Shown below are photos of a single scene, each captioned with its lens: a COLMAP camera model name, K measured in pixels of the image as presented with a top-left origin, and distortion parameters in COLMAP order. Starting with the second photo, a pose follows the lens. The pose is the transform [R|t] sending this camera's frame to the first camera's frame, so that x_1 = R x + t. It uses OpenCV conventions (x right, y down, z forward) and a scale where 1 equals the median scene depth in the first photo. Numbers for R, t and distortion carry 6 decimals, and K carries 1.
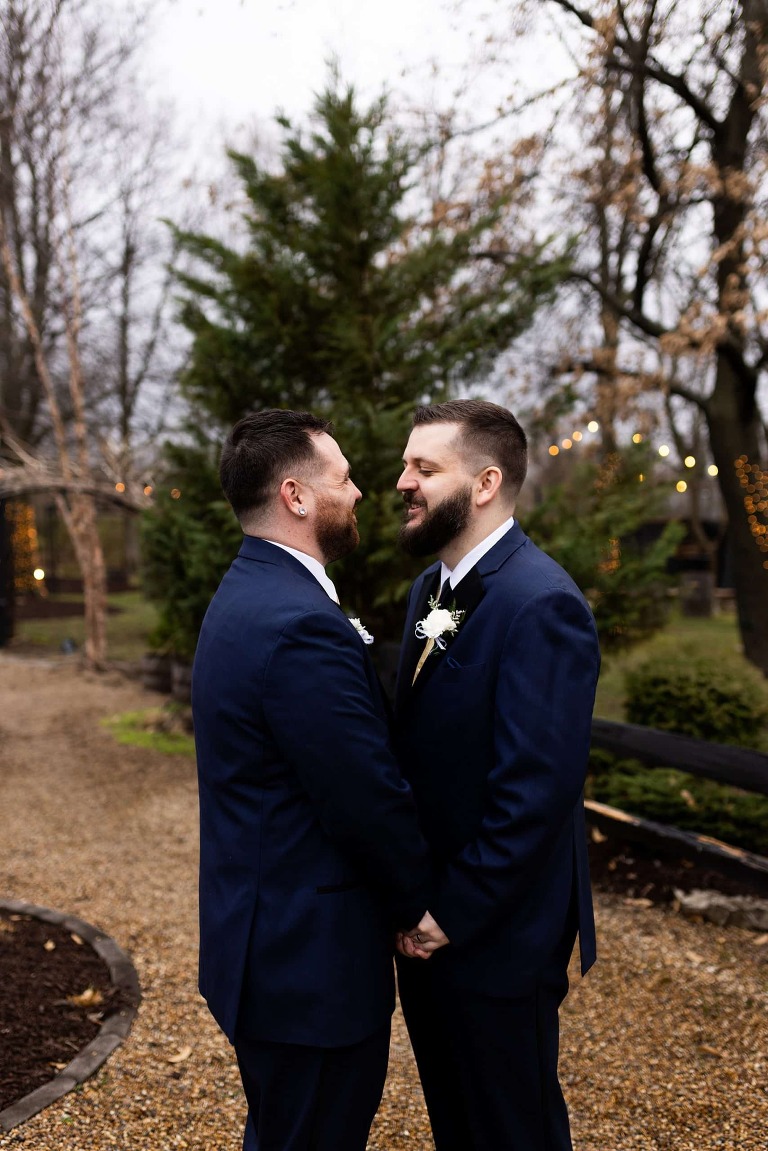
lens RADIAL K [[1150.2, 0, 378.6], [0, 1150.2, 581.4], [0, 0, 1]] dist [0.006976, 0.001752]
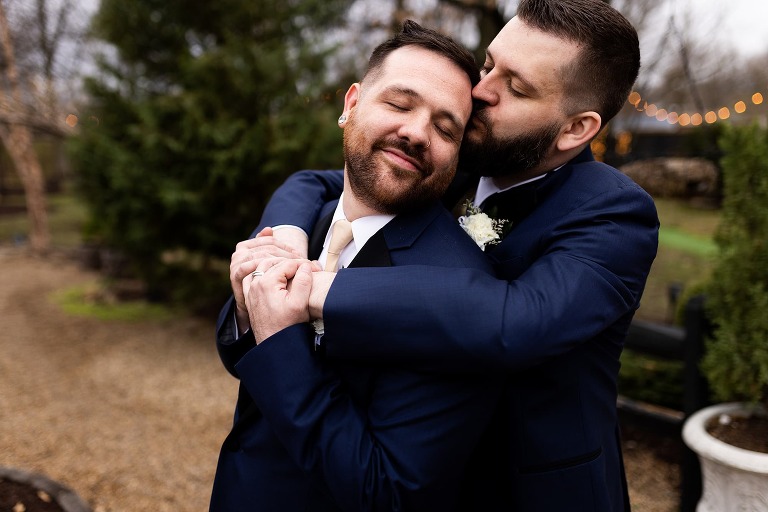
lens RADIAL K [[755.9, 0, 397.4], [0, 755.9, 265.1], [0, 0, 1]] dist [-0.005634, 0.024442]
pose [[0.978933, -0.059168, 0.195421, -0.022593], [0.036169, 0.992208, 0.119227, -0.006410], [-0.200953, -0.109647, 0.973445, 0.102716]]
